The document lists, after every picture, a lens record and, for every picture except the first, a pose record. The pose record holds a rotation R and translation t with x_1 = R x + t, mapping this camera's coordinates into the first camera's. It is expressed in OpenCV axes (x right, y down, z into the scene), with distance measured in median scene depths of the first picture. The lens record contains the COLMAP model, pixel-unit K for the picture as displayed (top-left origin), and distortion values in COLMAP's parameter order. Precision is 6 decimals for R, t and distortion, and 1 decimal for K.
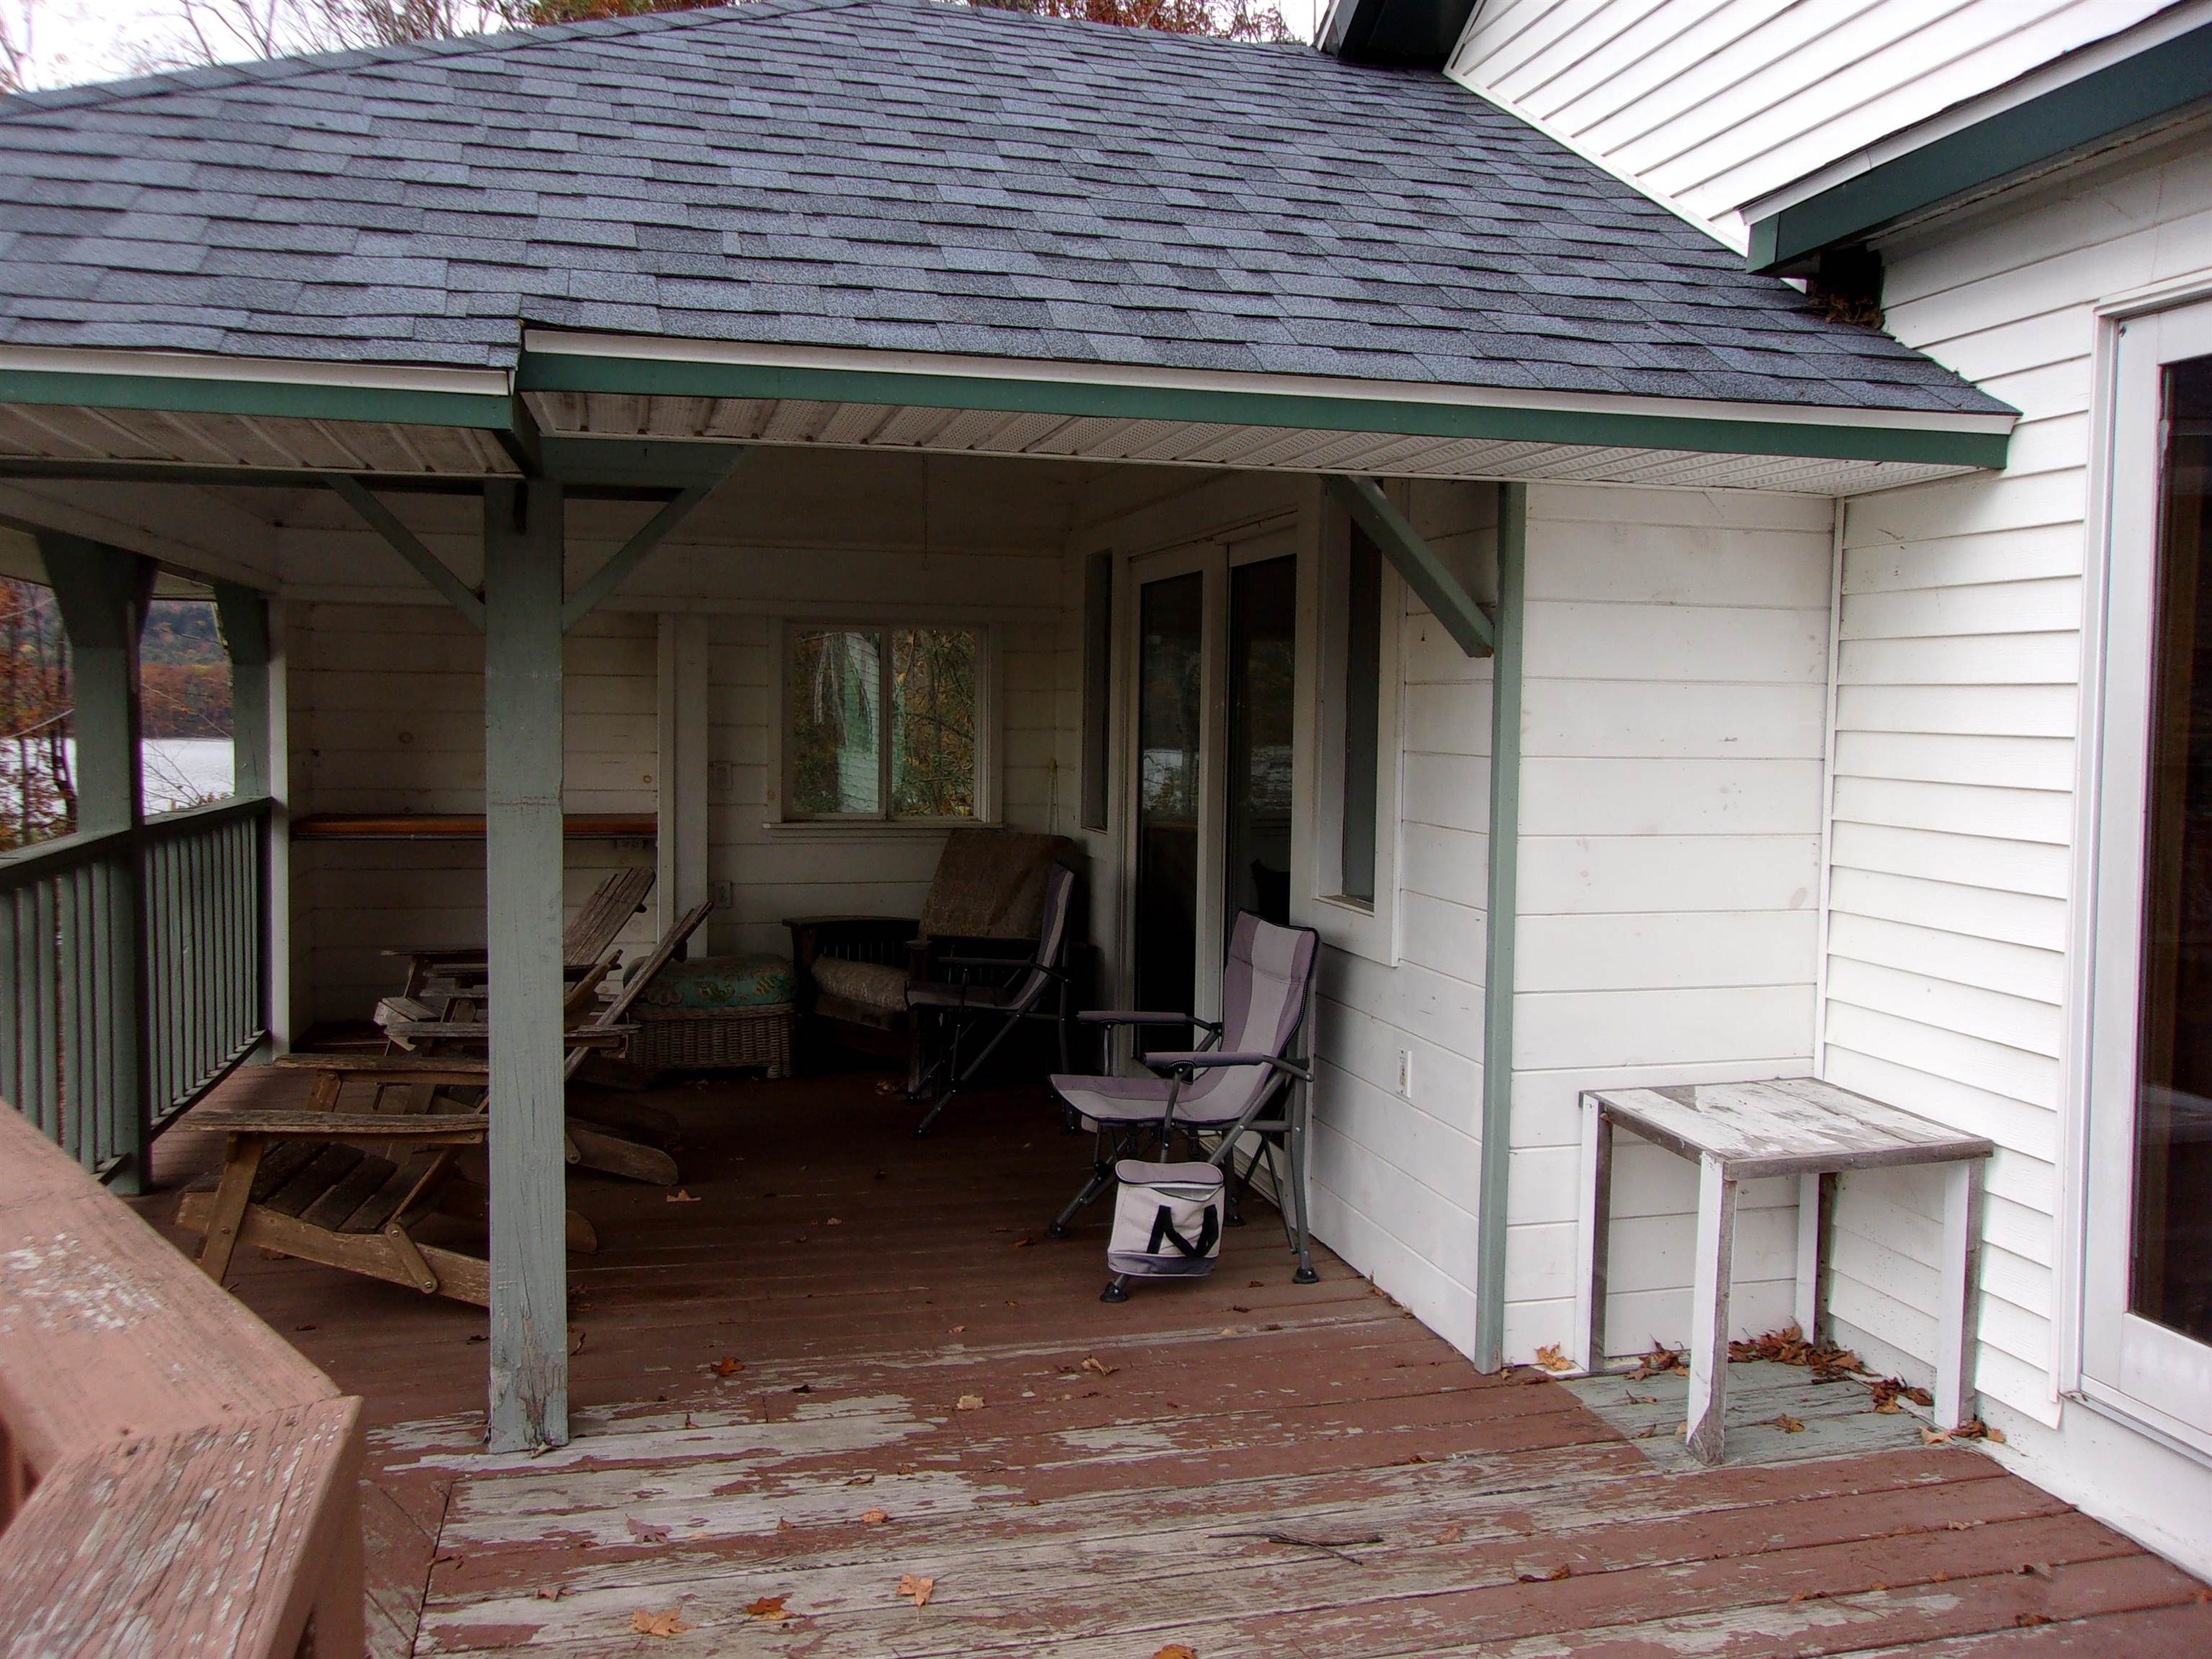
lens RADIAL K [[1759.4, 0, 1086.4], [0, 1759.4, 832.4], [0, 0, 1]] dist [-0.016654, 0.062291]
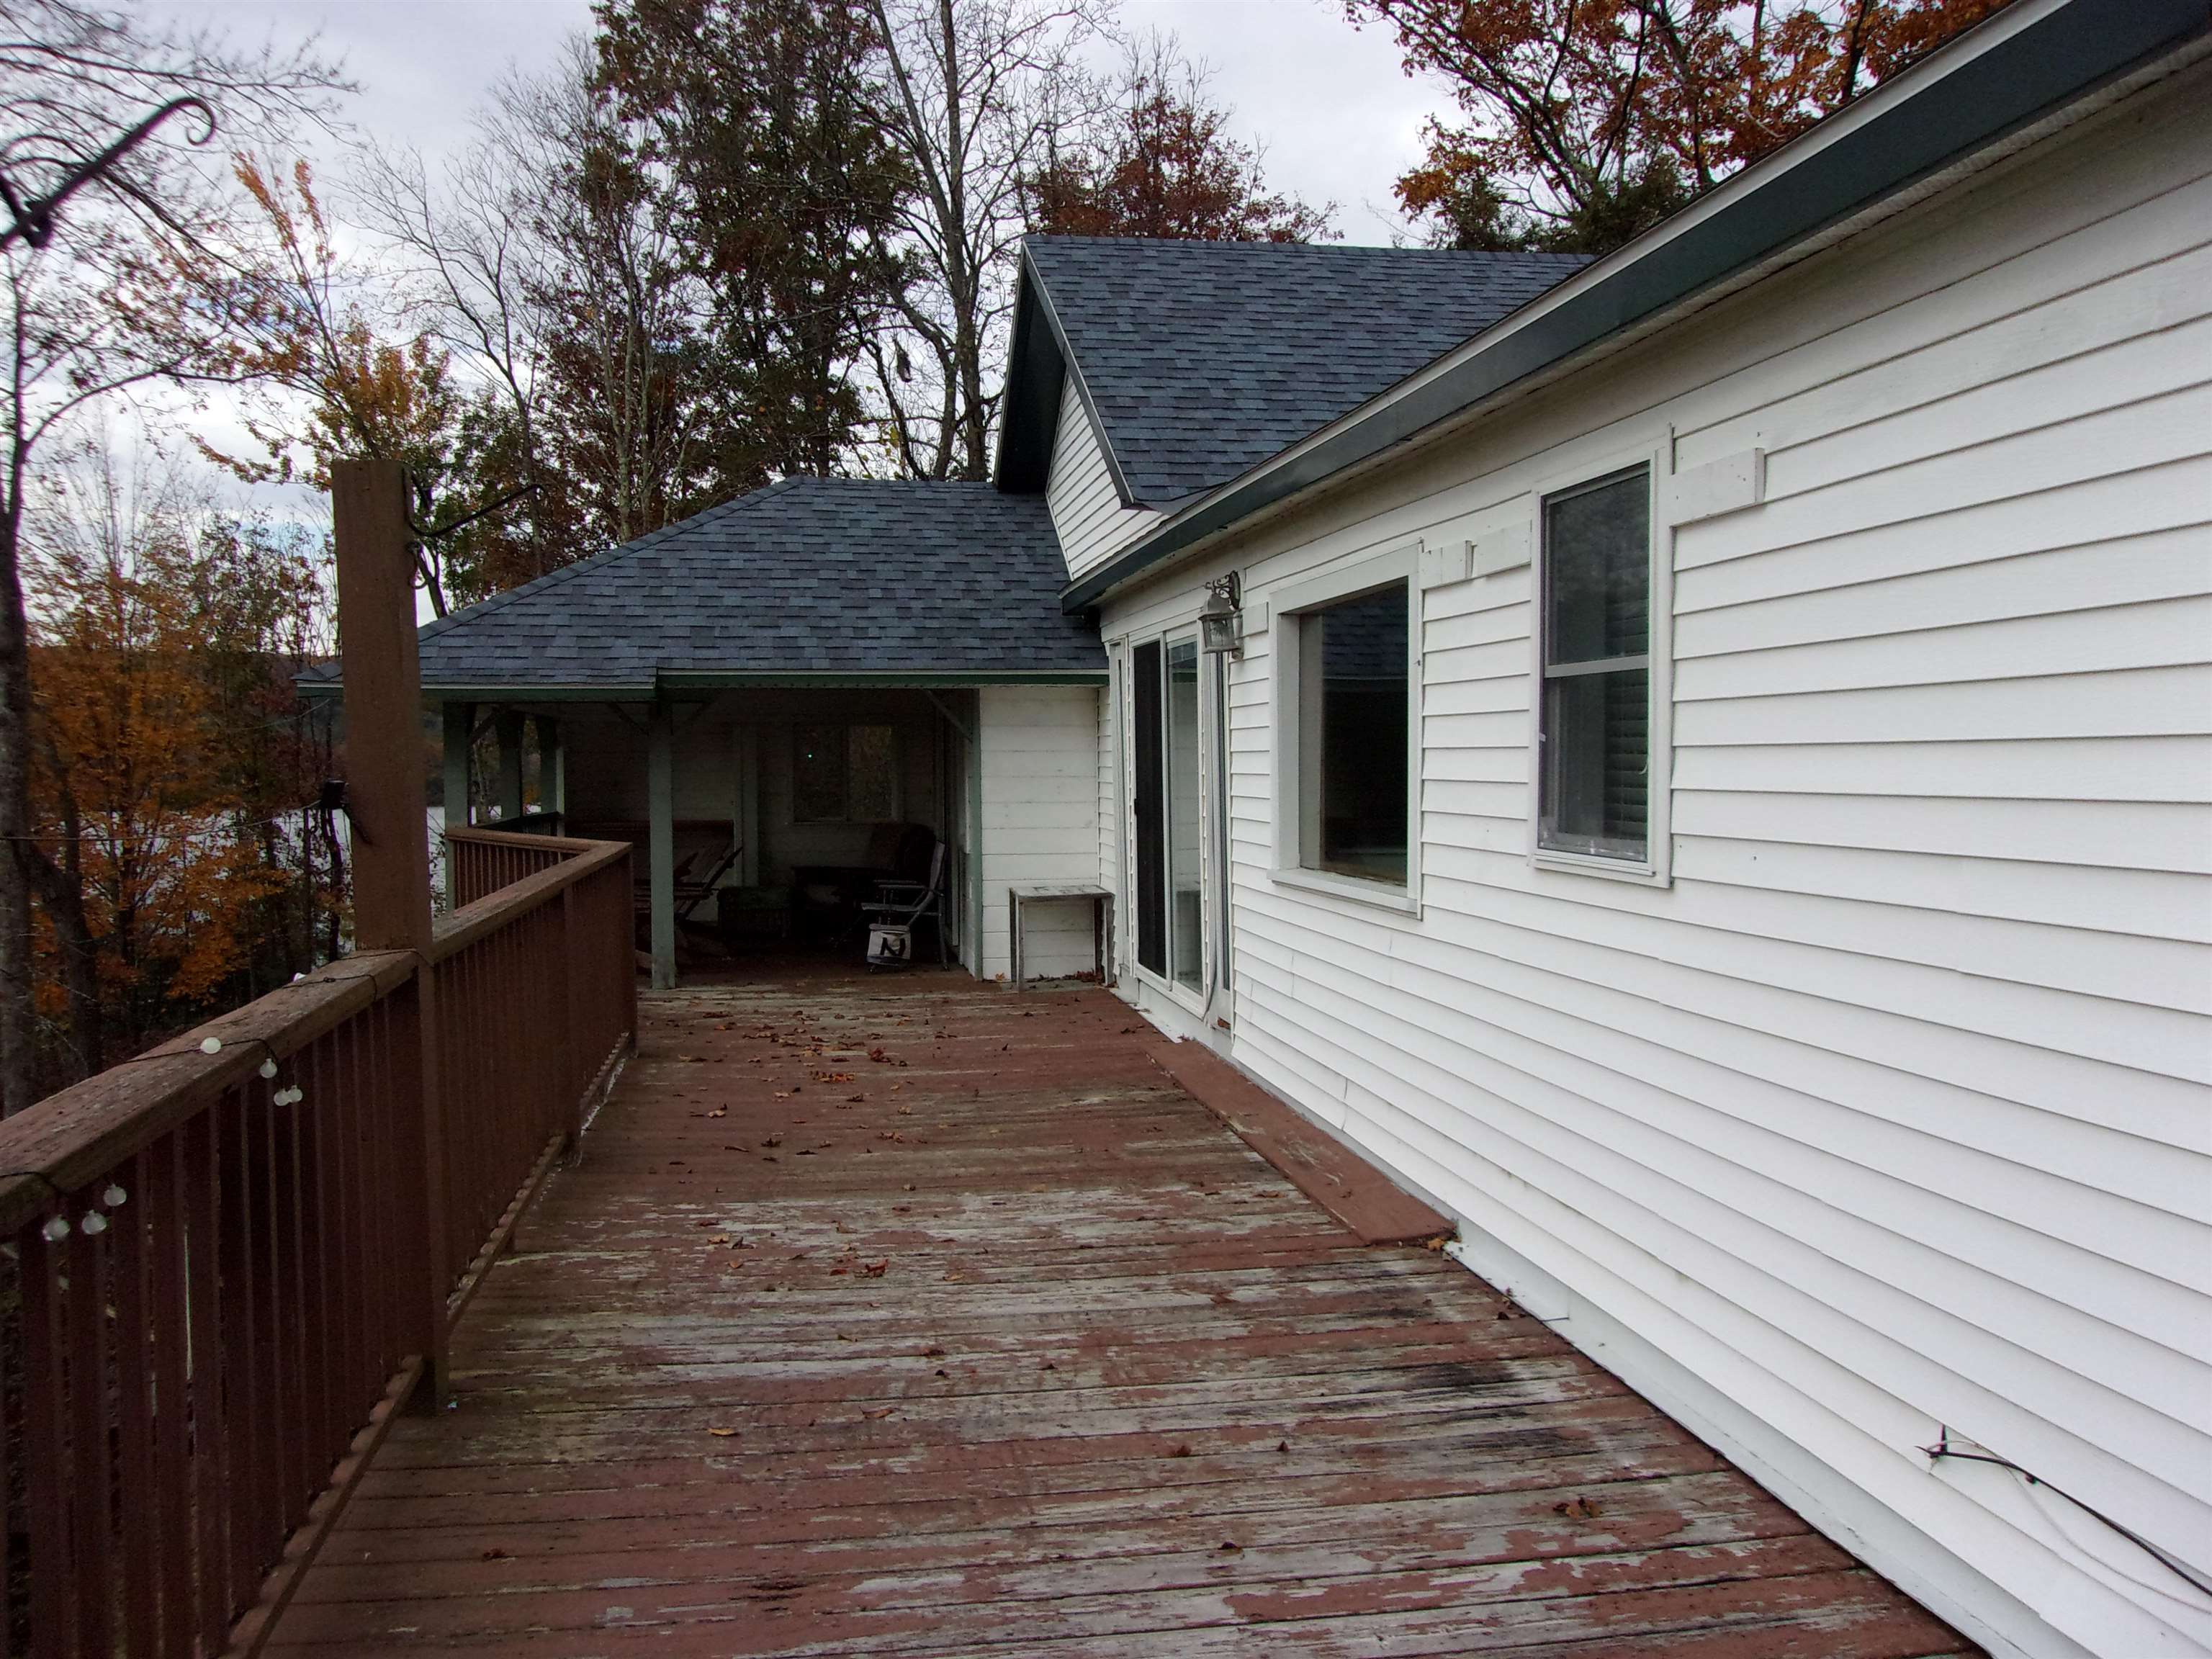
lens RADIAL K [[1759.4, 0, 1120.2], [0, 1759.4, 825.8], [0, 0, 1]] dist [-0.016654, 0.062291]
pose [[0.997135, -0.018092, -0.073448, 0.671674], [0.015312, 0.999151, -0.038234, 0.154582], [0.074077, 0.037000, 0.996566, -1.912382]]
